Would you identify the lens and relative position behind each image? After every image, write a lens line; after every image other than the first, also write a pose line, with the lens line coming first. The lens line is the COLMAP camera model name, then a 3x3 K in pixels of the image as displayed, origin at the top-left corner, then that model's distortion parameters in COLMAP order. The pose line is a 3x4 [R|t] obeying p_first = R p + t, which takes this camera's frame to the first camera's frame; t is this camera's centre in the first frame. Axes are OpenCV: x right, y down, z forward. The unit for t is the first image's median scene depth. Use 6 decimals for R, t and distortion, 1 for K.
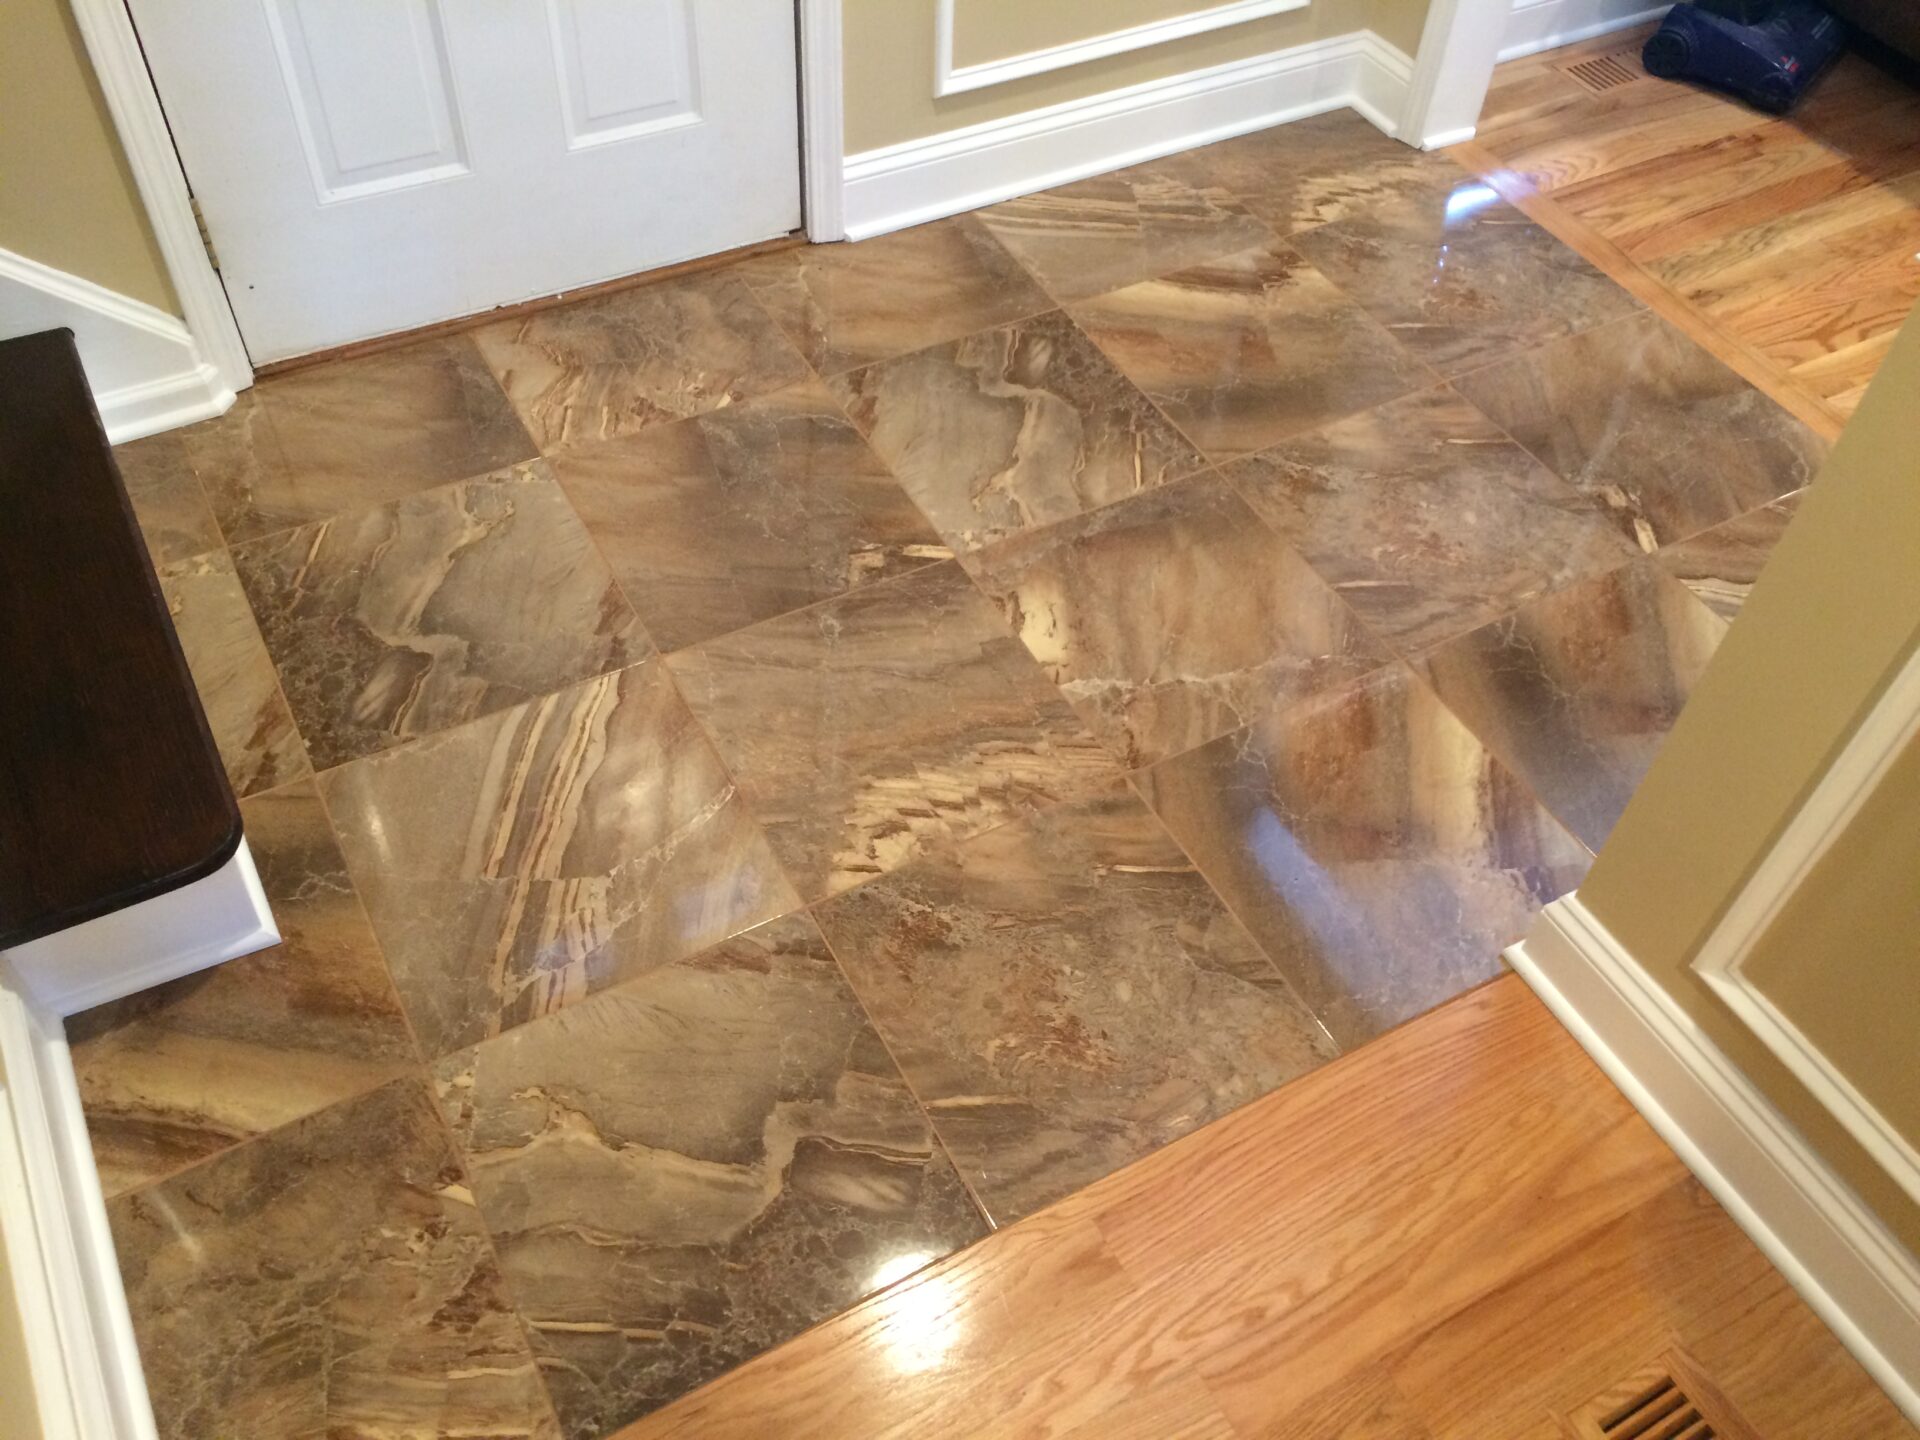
lens RADIAL K [[1642.8, 0, 960.0], [0, 1642.8, 720.0], [0, 0, 1]] dist [0.066492, 0.001937]
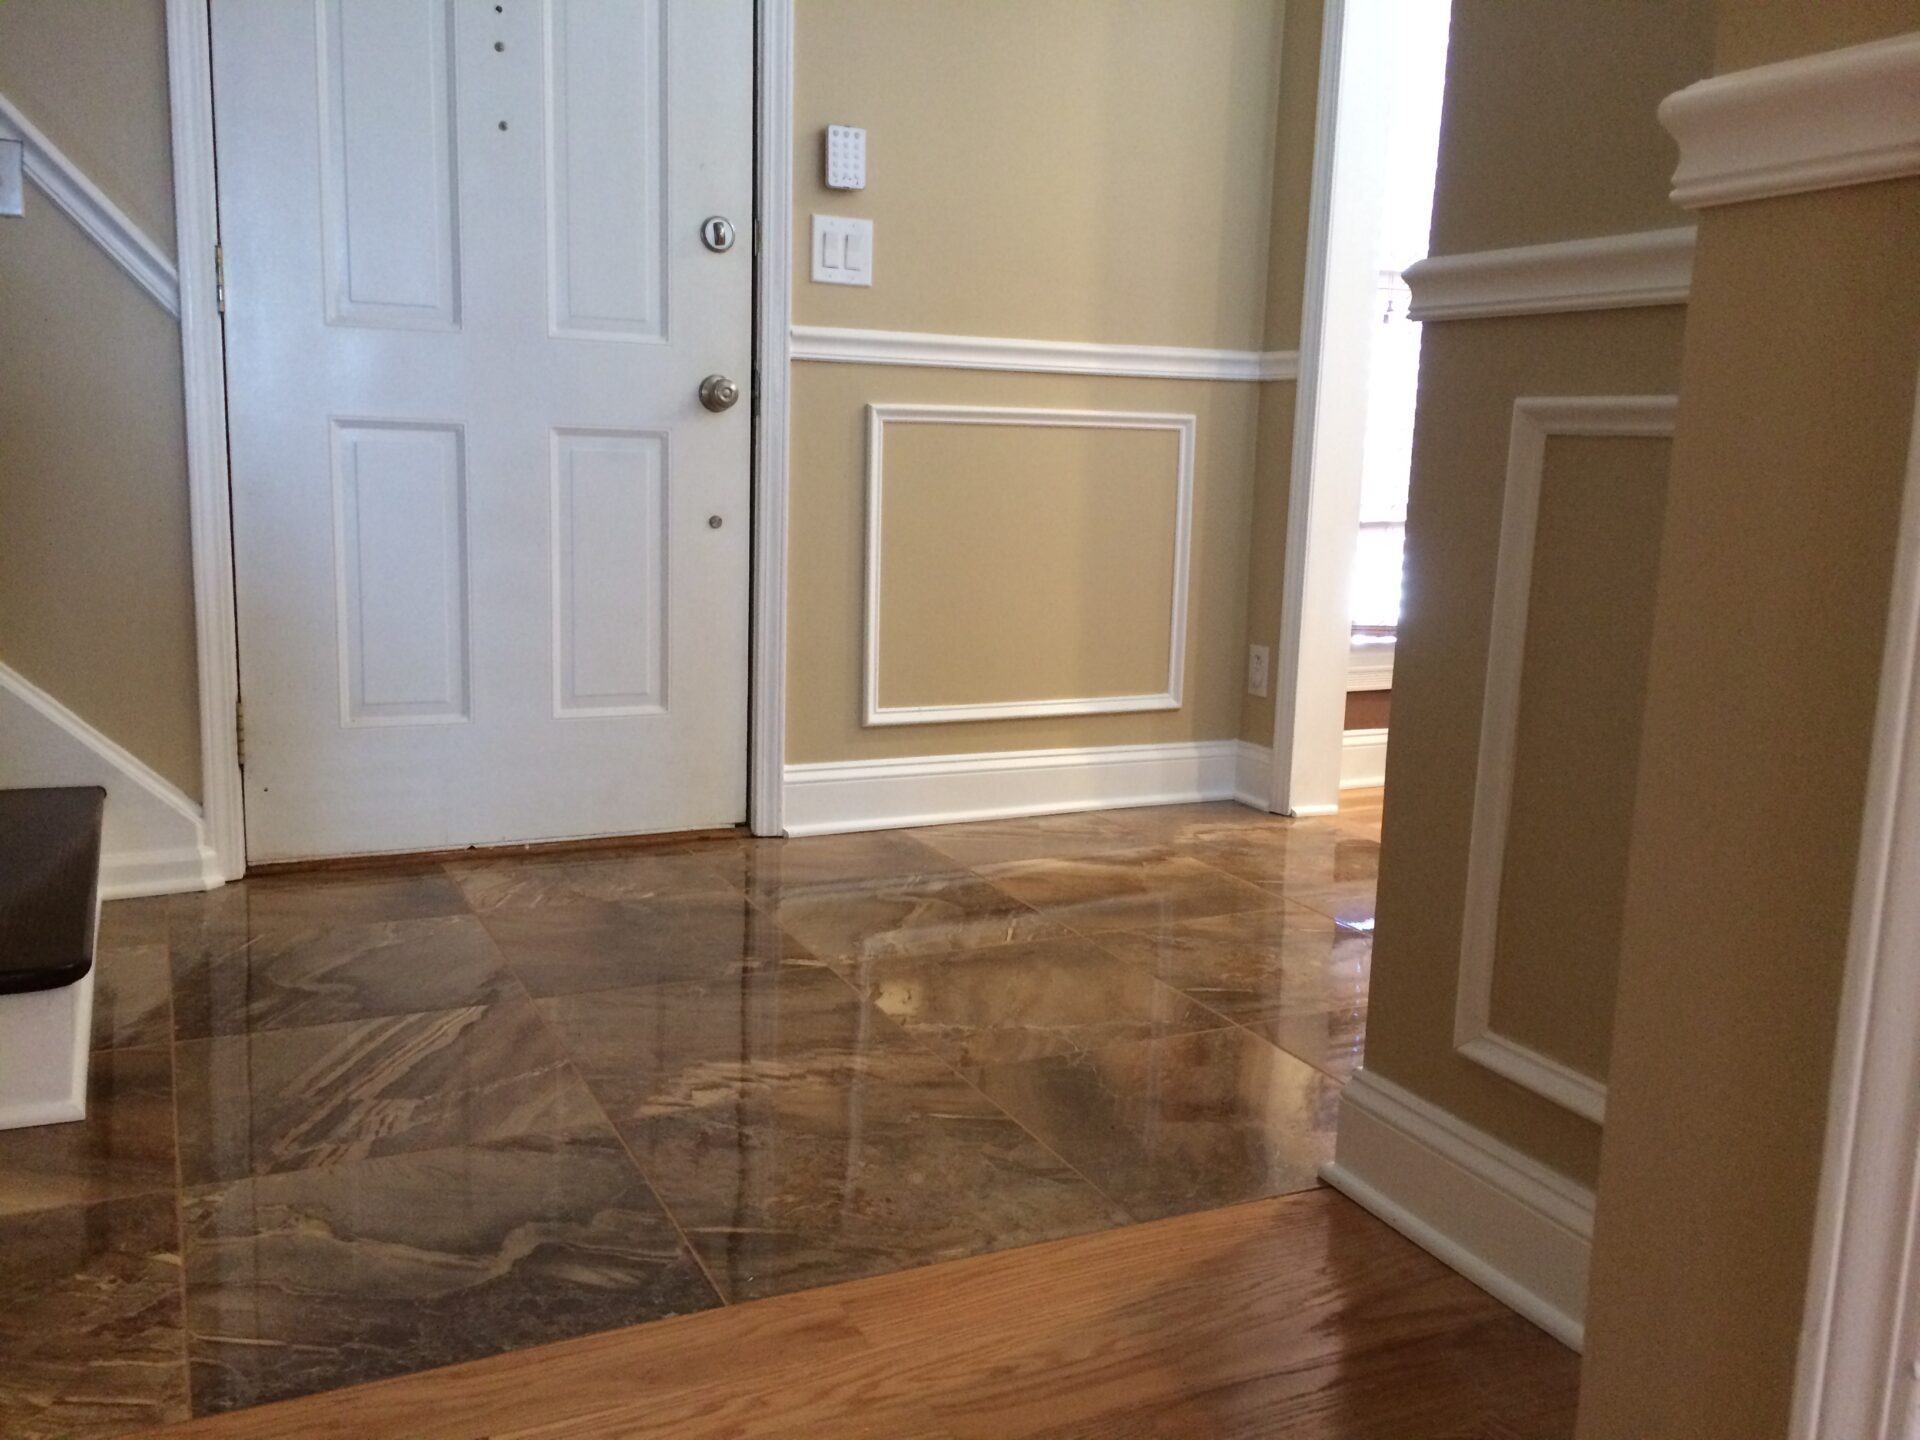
lens RADIAL K [[1646.3, 0, 960.0], [0, 1646.3, 720.0], [0, 0, 1]] dist [0.117310, -0.134813]
pose [[0.998319, -0.010840, -0.056940, 0.167301], [-0.027741, 0.773183, -0.633576, 0.523216], [0.050892, 0.634091, 0.771582, 0.072925]]
